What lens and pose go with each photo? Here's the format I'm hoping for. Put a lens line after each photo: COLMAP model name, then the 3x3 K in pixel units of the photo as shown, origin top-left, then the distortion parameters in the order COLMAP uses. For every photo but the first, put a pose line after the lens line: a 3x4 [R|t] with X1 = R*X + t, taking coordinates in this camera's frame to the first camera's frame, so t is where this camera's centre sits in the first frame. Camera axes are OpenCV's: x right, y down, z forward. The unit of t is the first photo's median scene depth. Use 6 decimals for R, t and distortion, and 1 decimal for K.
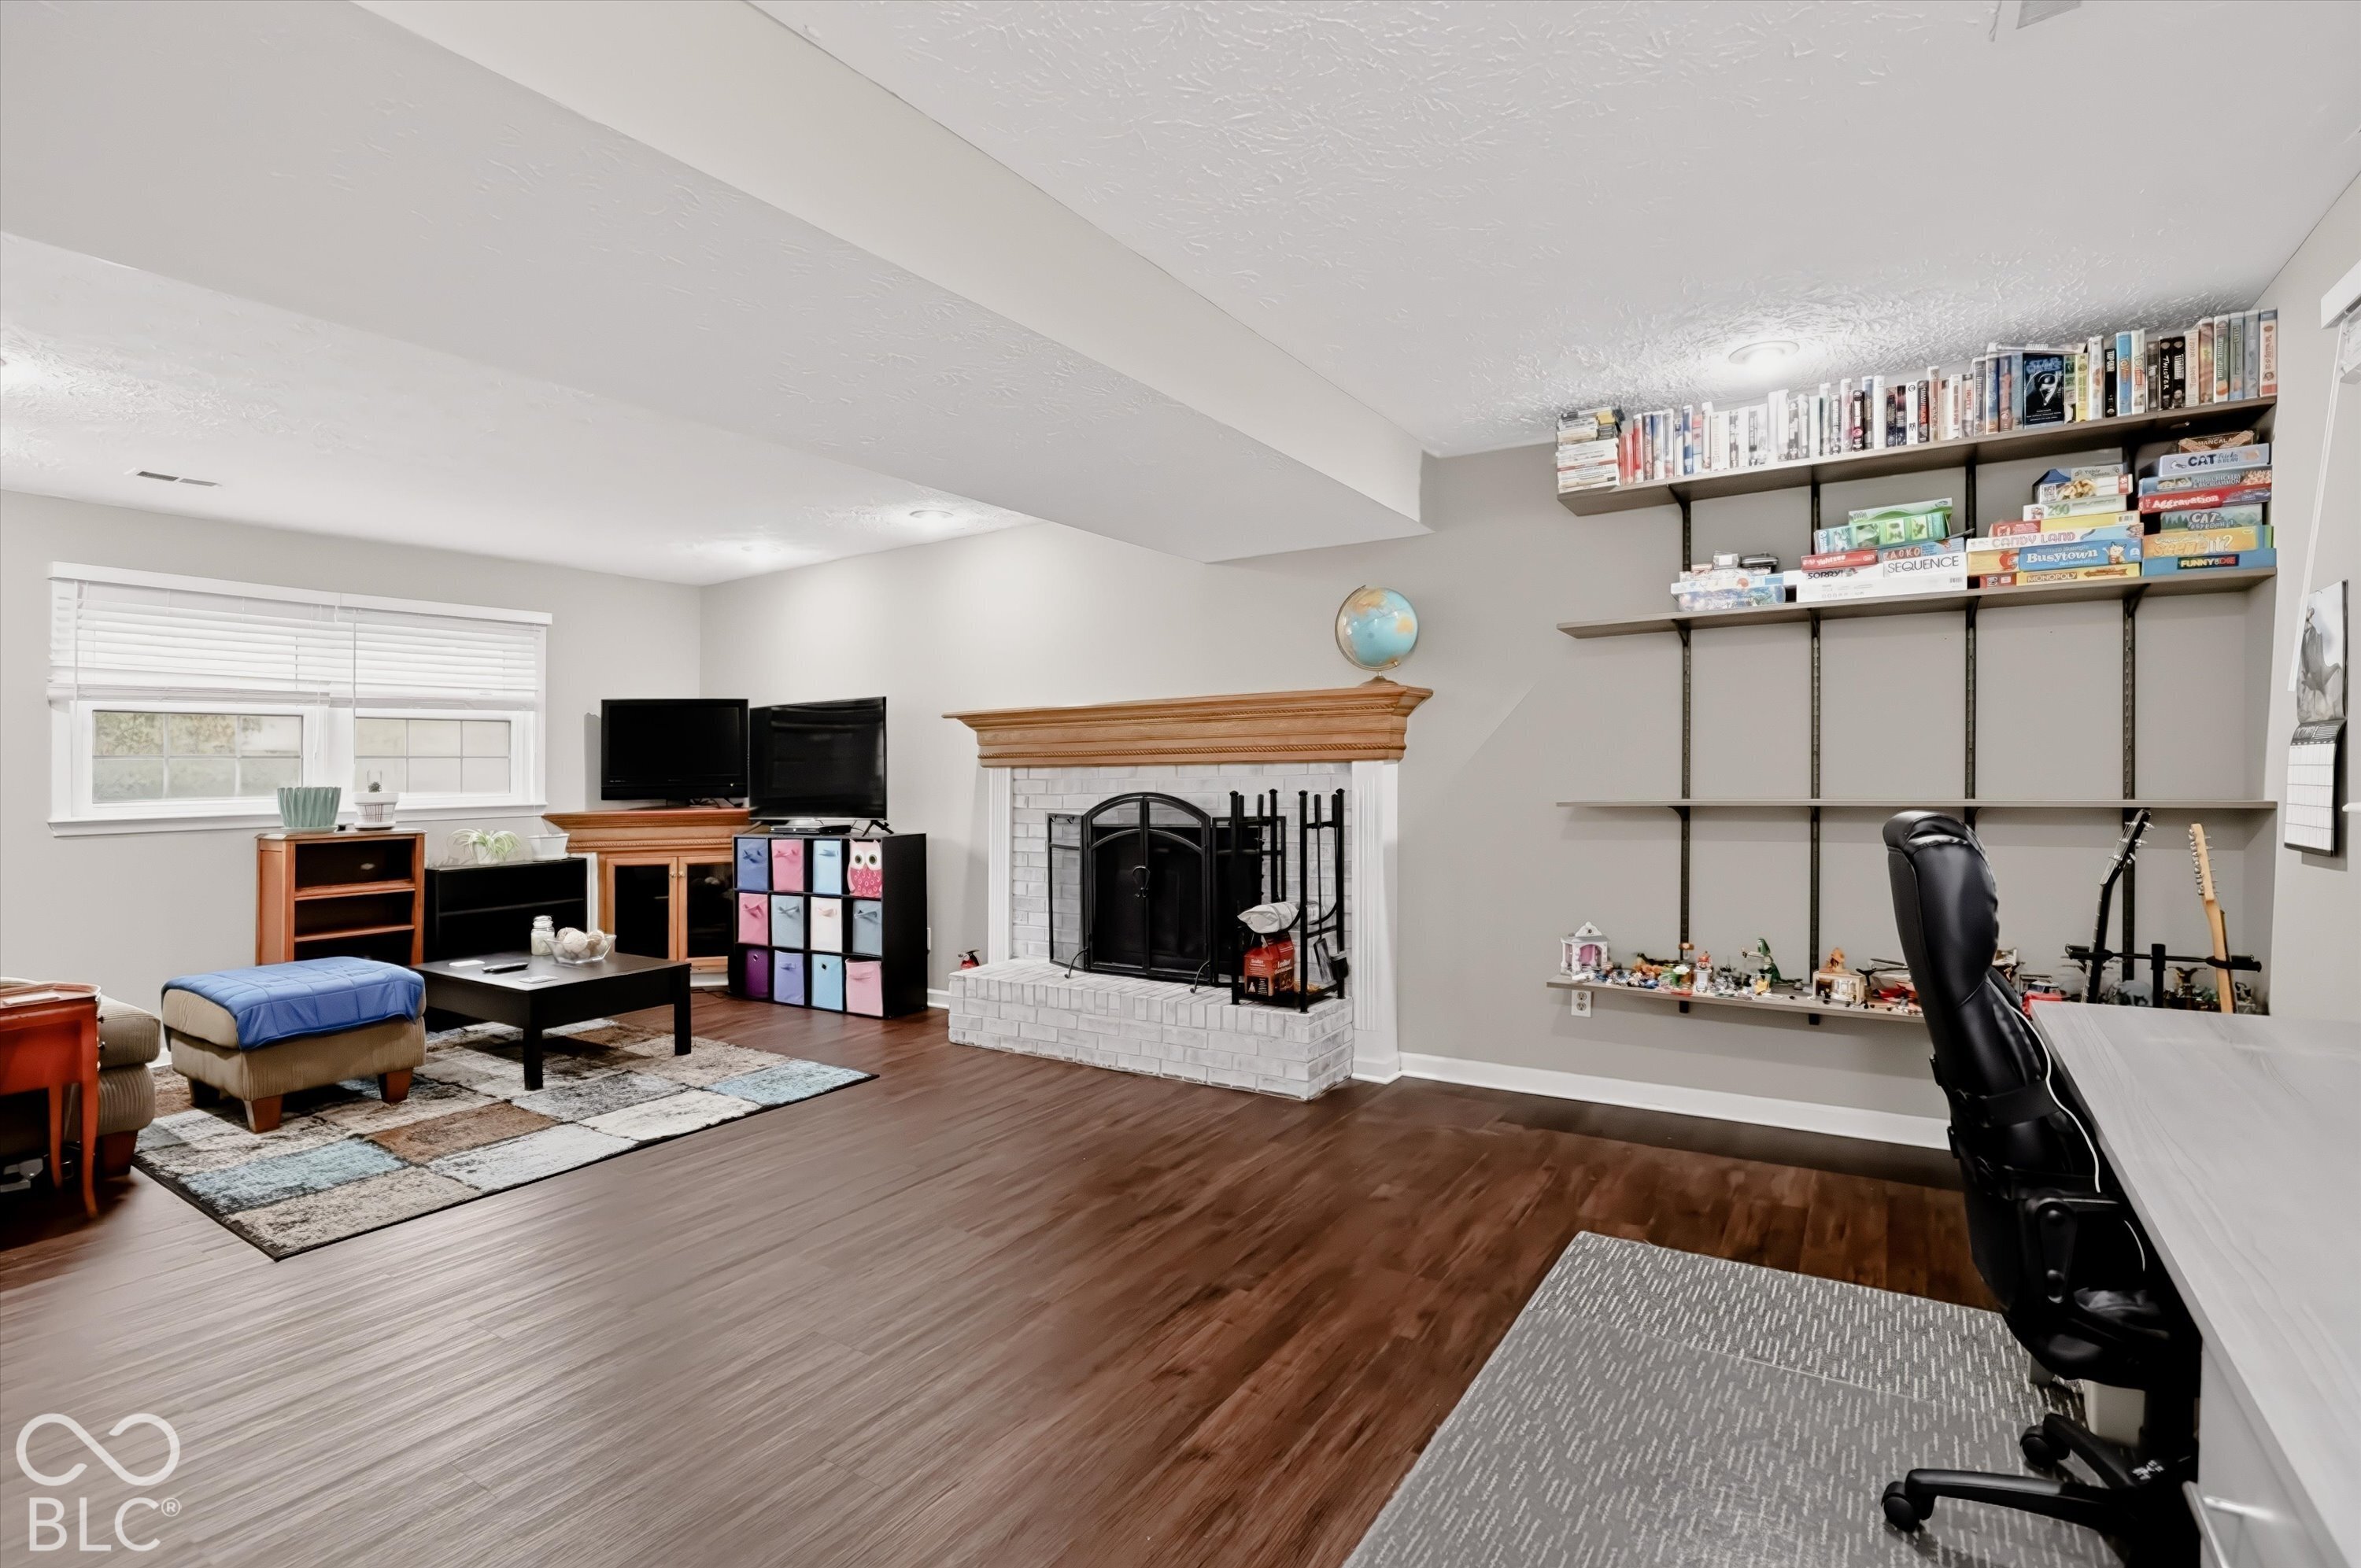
lens RADIAL K [[1104.3, 0, 1185.7], [0, 1104.3, 716.4], [0, 0, 1]] dist [-0.032857, 0.002943]
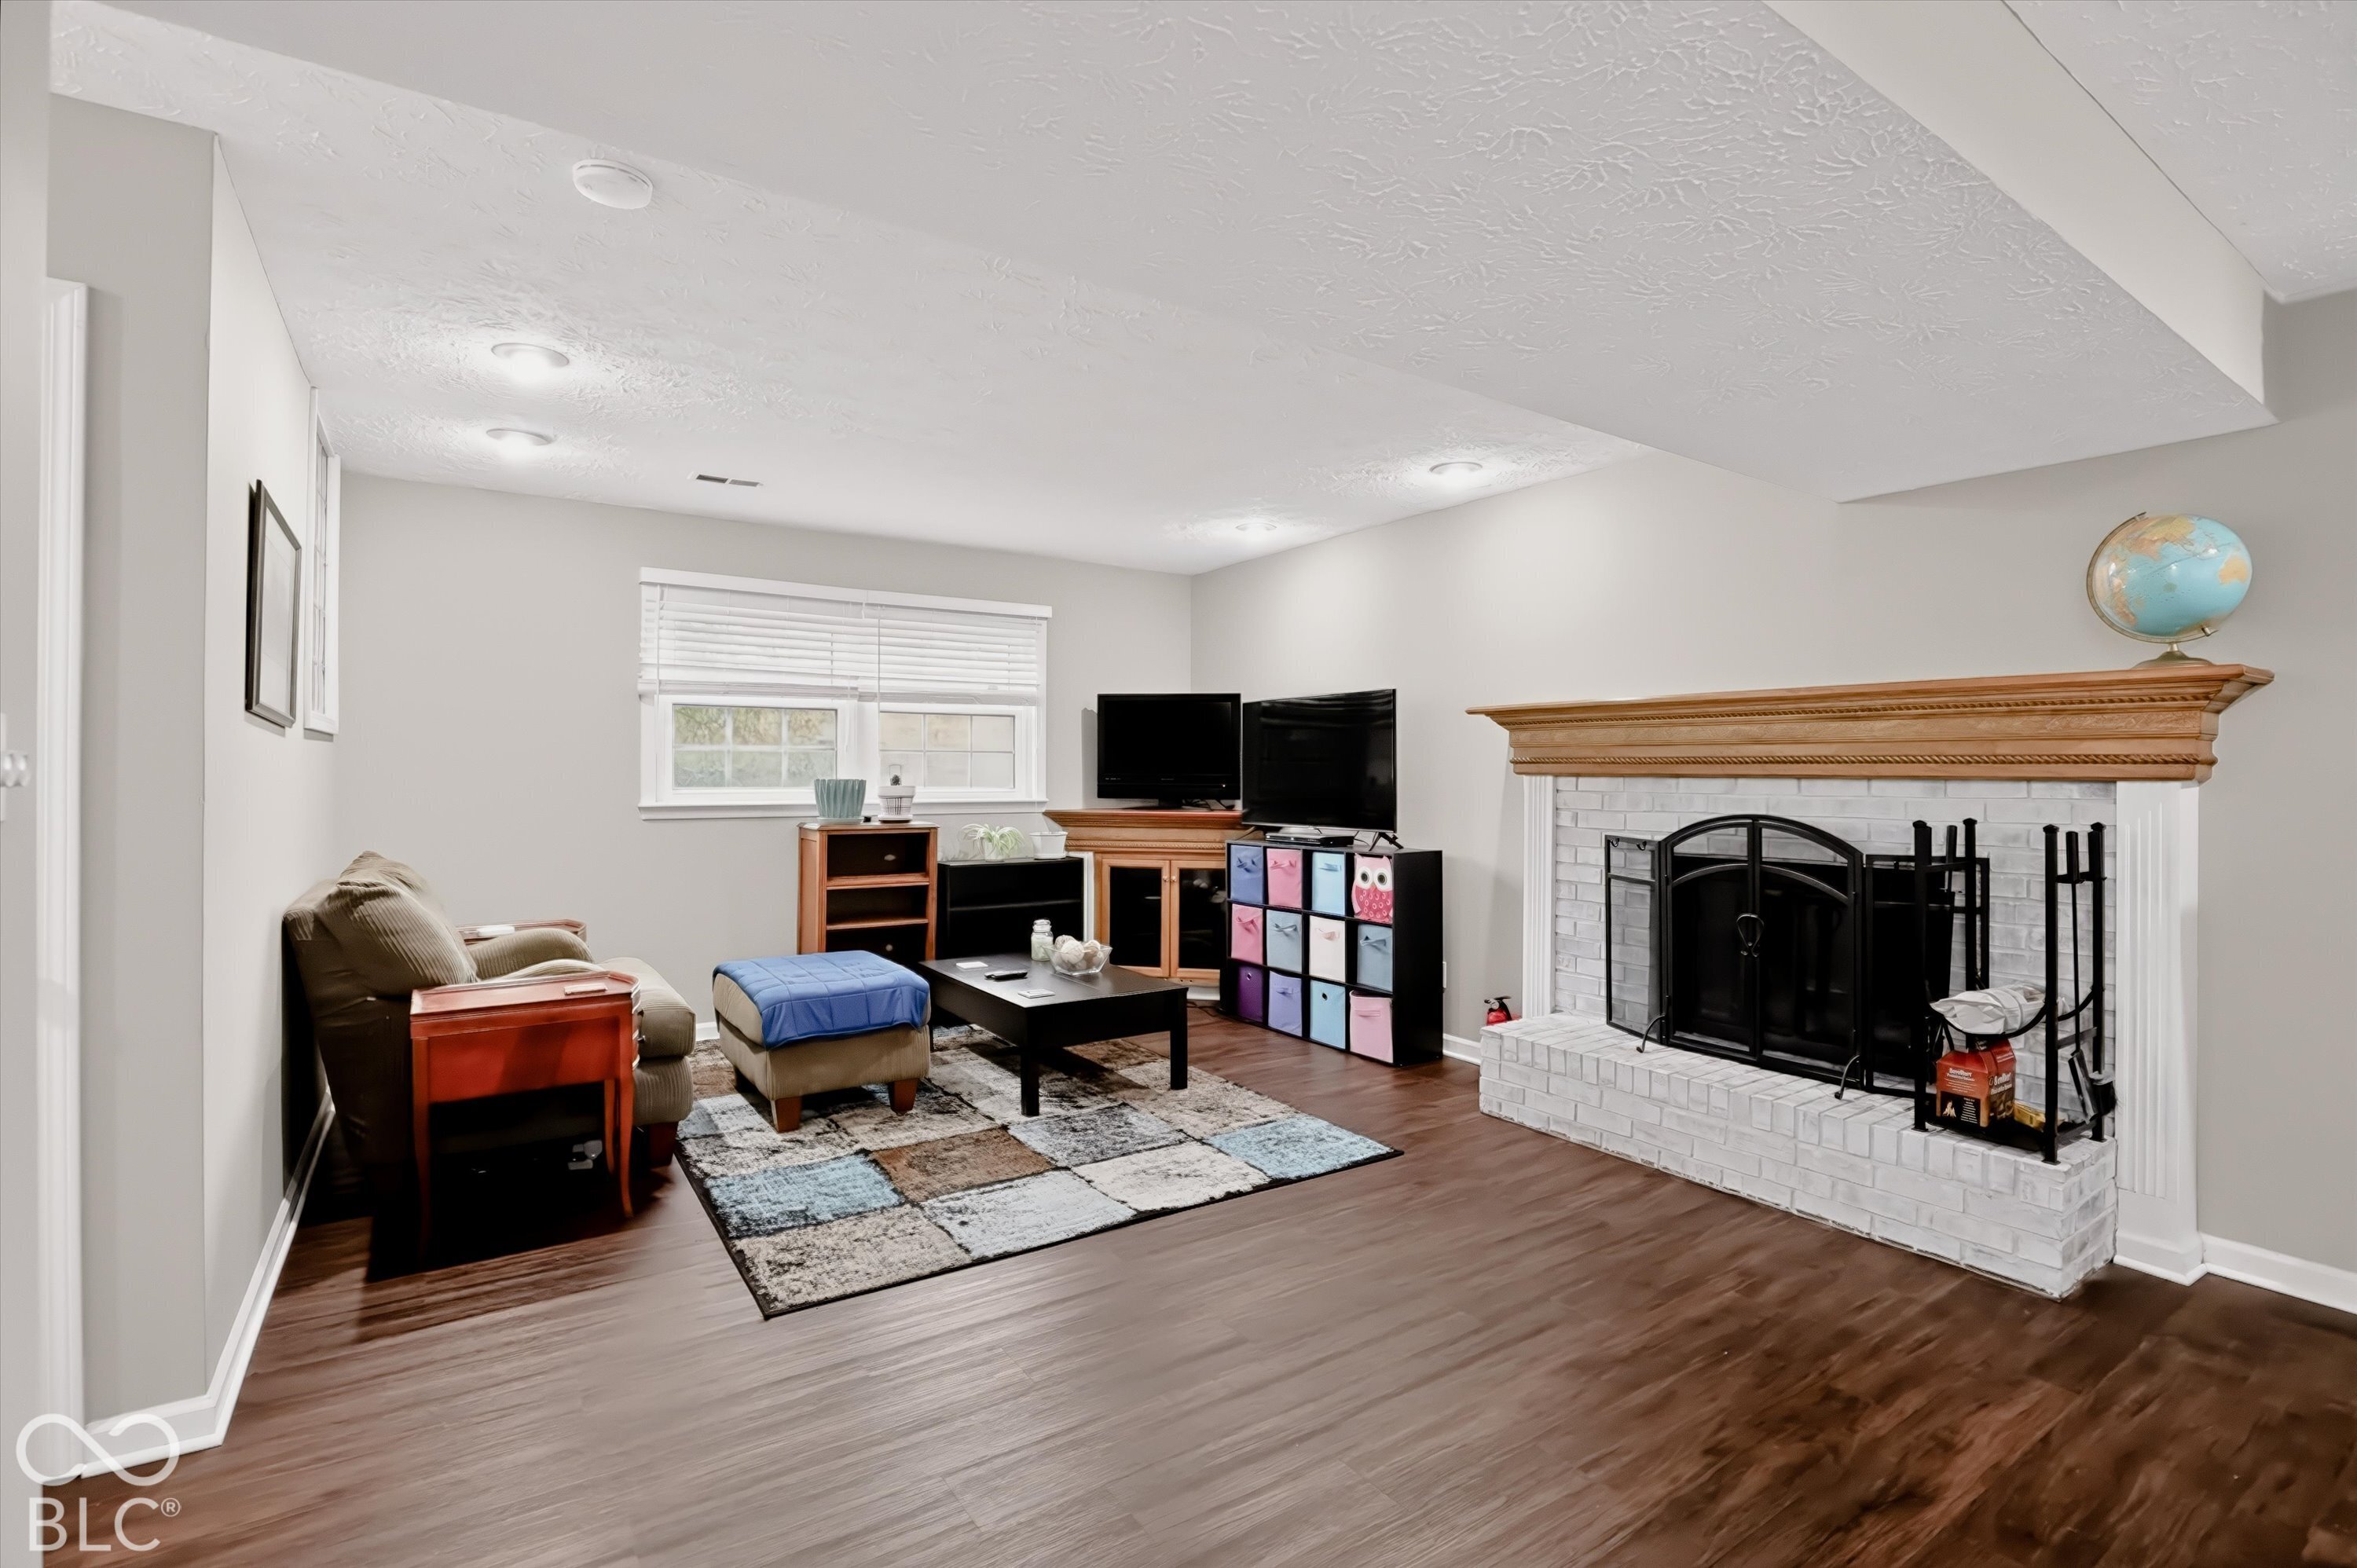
lens RADIAL K [[1102.5, 0, 1196.7], [0, 1102.5, 746.1], [0, 0, 1]] dist [-0.032857, 0.002943]
pose [[0.921384, 0.014587, -0.388380, -0.105369], [-0.003749, 0.999582, 0.028650, 0.003308], [0.388635, -0.024942, 0.921054, 0.192395]]
